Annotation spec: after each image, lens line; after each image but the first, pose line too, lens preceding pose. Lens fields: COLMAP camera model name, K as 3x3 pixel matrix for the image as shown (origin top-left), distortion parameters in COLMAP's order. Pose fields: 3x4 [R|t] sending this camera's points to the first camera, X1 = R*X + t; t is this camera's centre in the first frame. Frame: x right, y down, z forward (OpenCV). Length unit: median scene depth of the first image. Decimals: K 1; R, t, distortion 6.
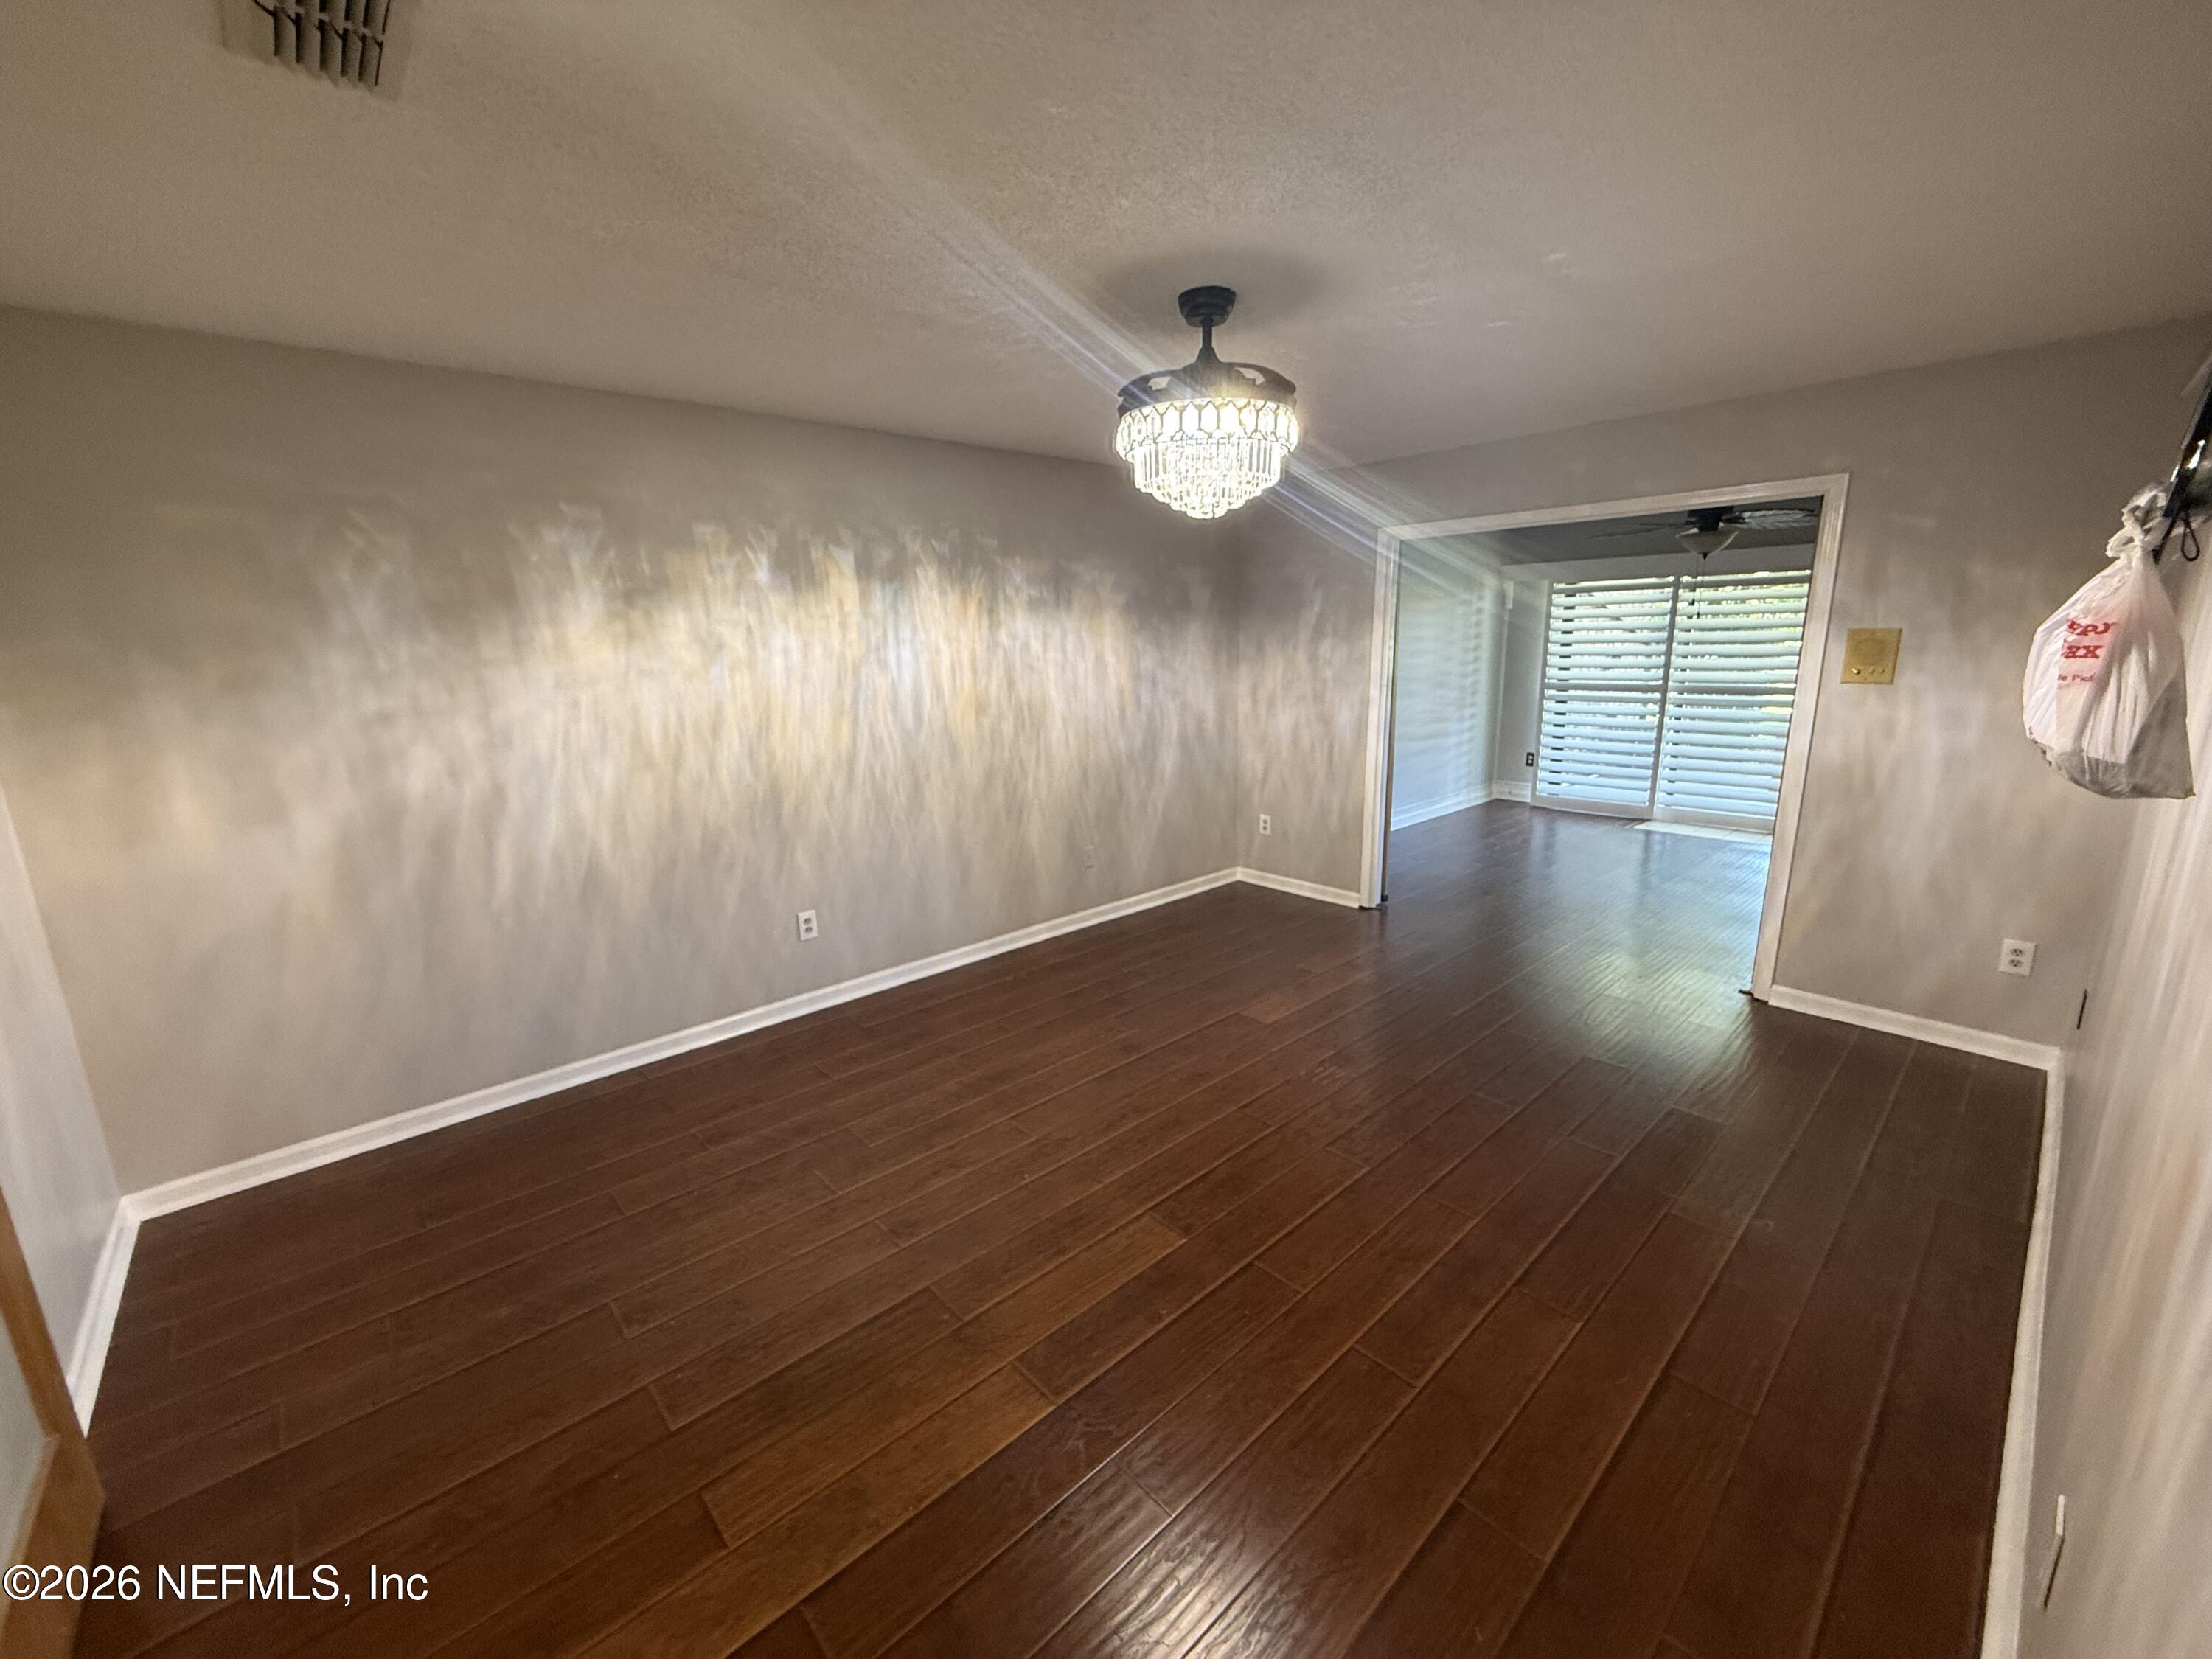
lens RADIAL K [[885.6, 0, 1099.4], [0, 885.6, 828.4], [0, 0, 1]] dist [-0.003537, 0.000018]
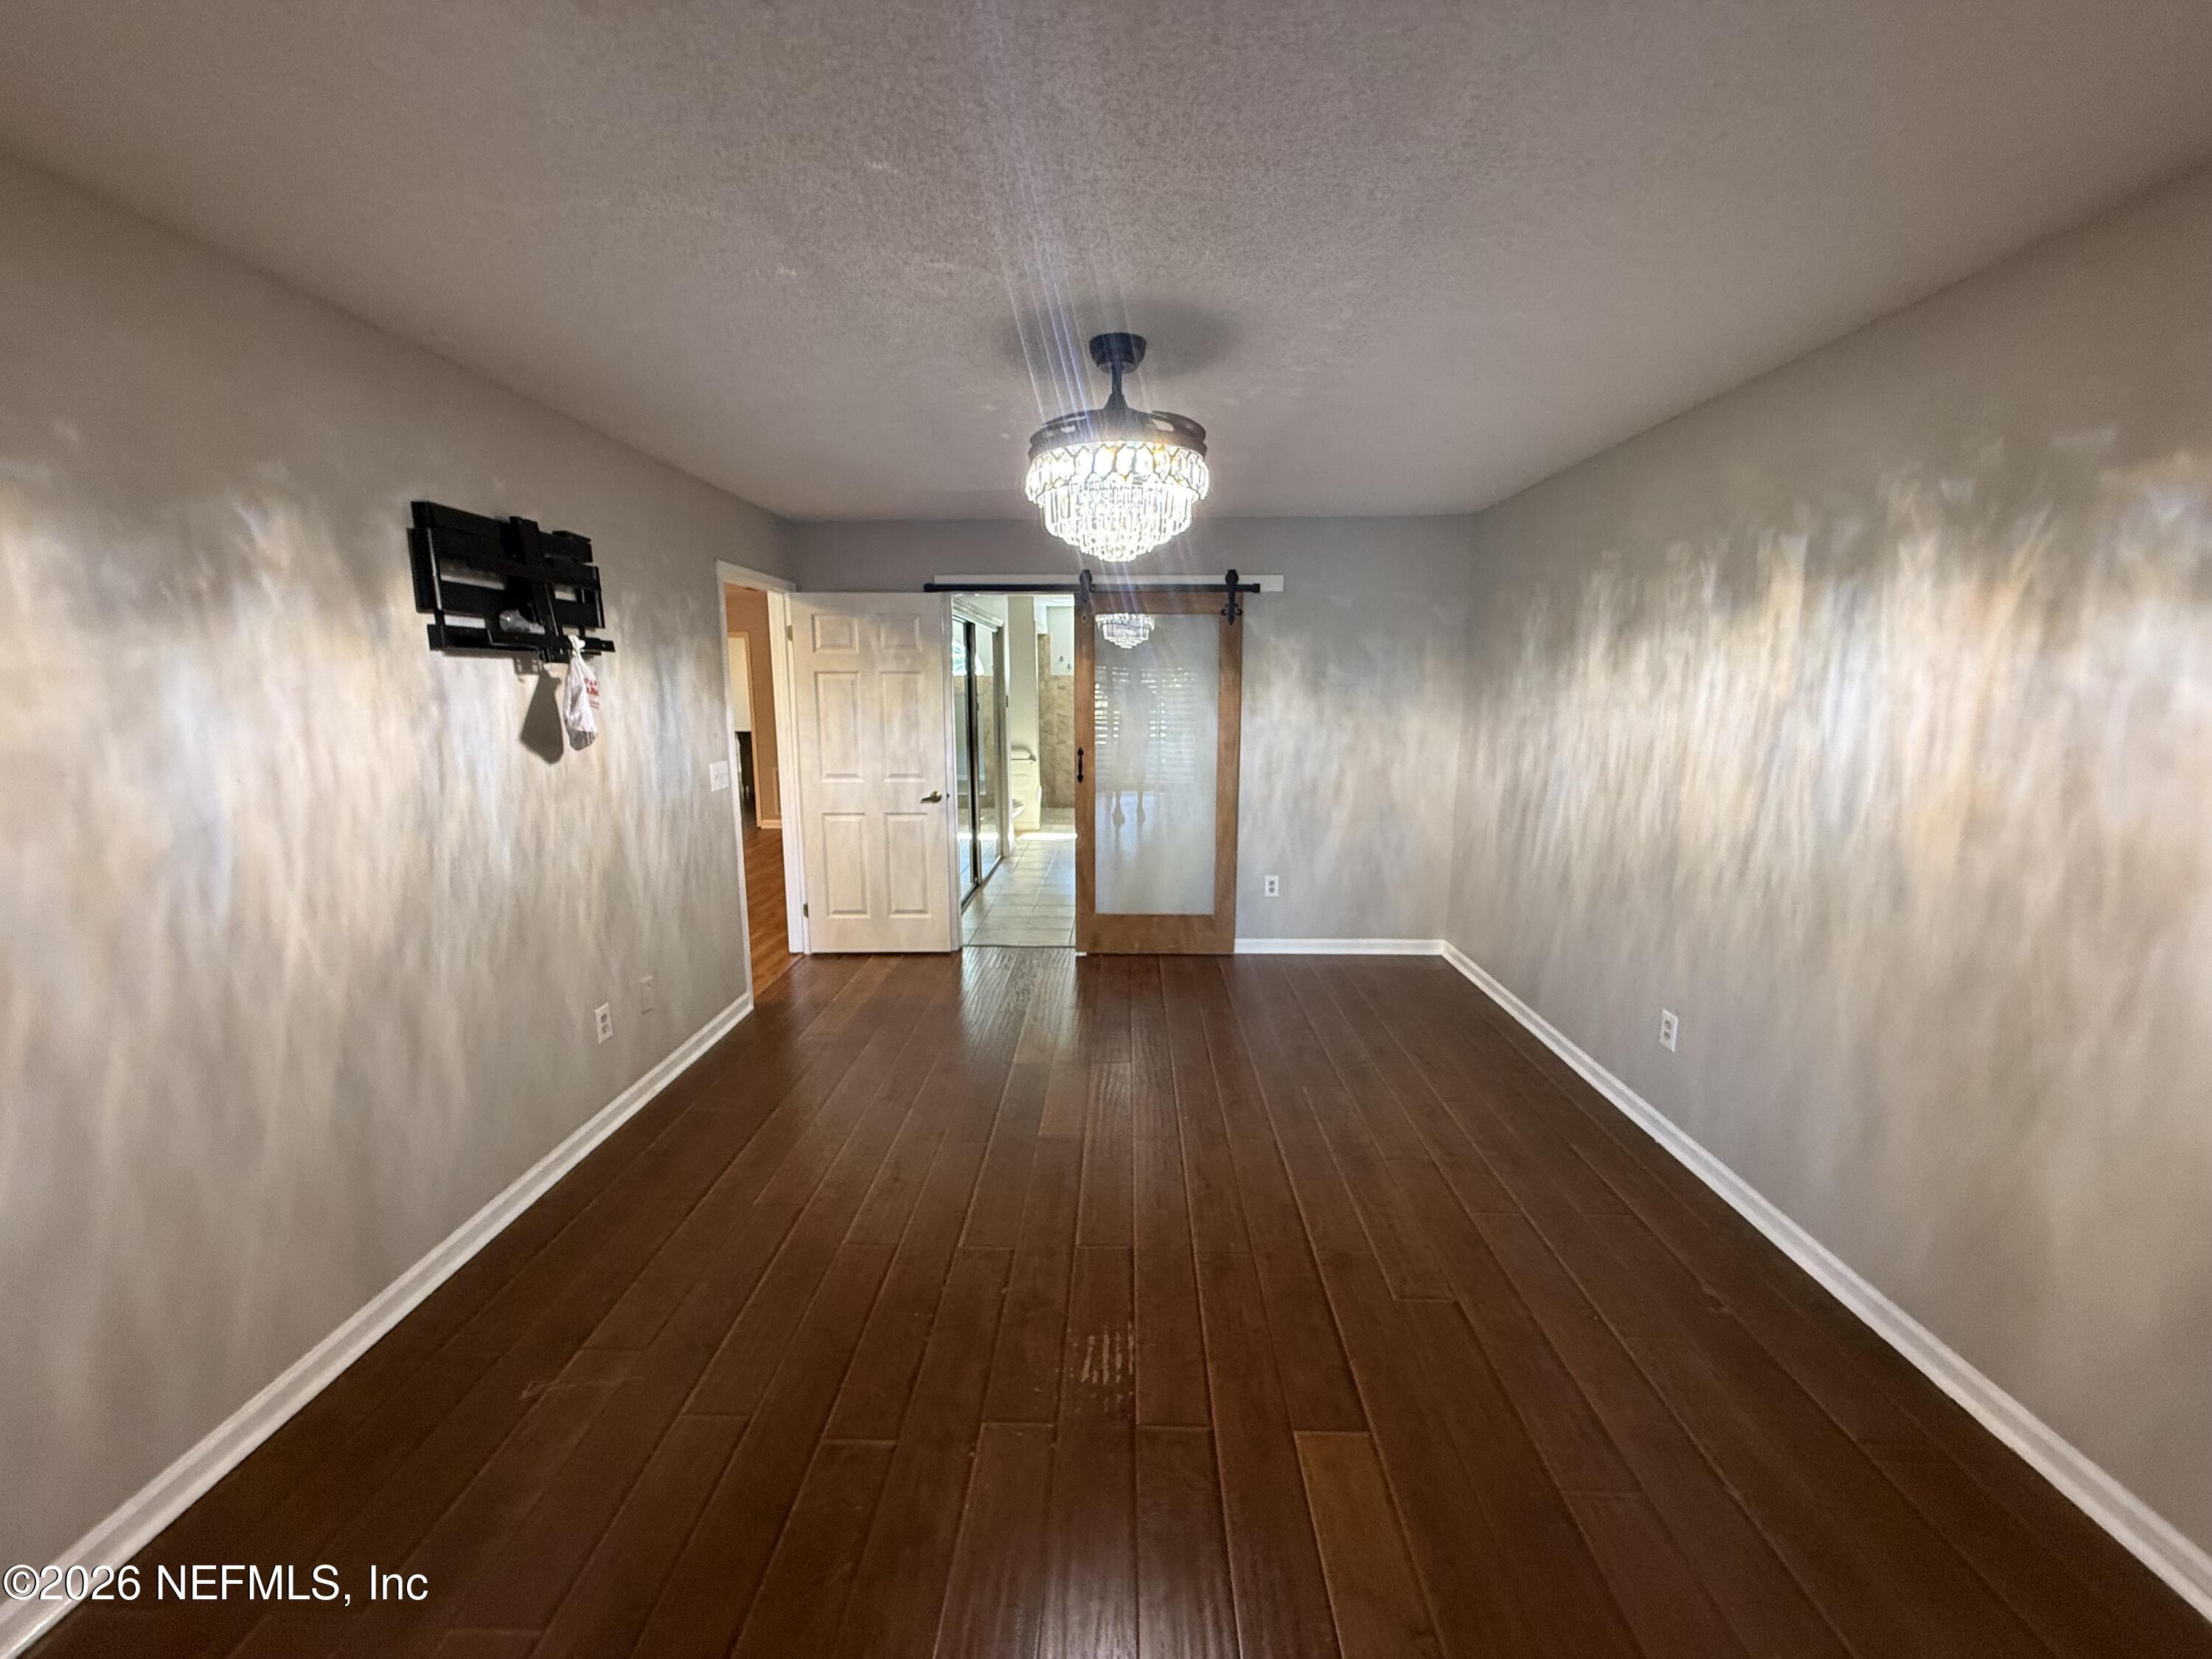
lens RADIAL K [[885.6, 0, 1101.1], [0, 885.6, 829.2], [0, 0, 1]] dist [-0.003537, 0.000018]
pose [[-0.692971, 0.142829, -0.706676, 0.548265], [-0.137095, 0.936191, 0.323654, -0.242073], [0.707811, 0.321164, -0.629171, 1.069446]]
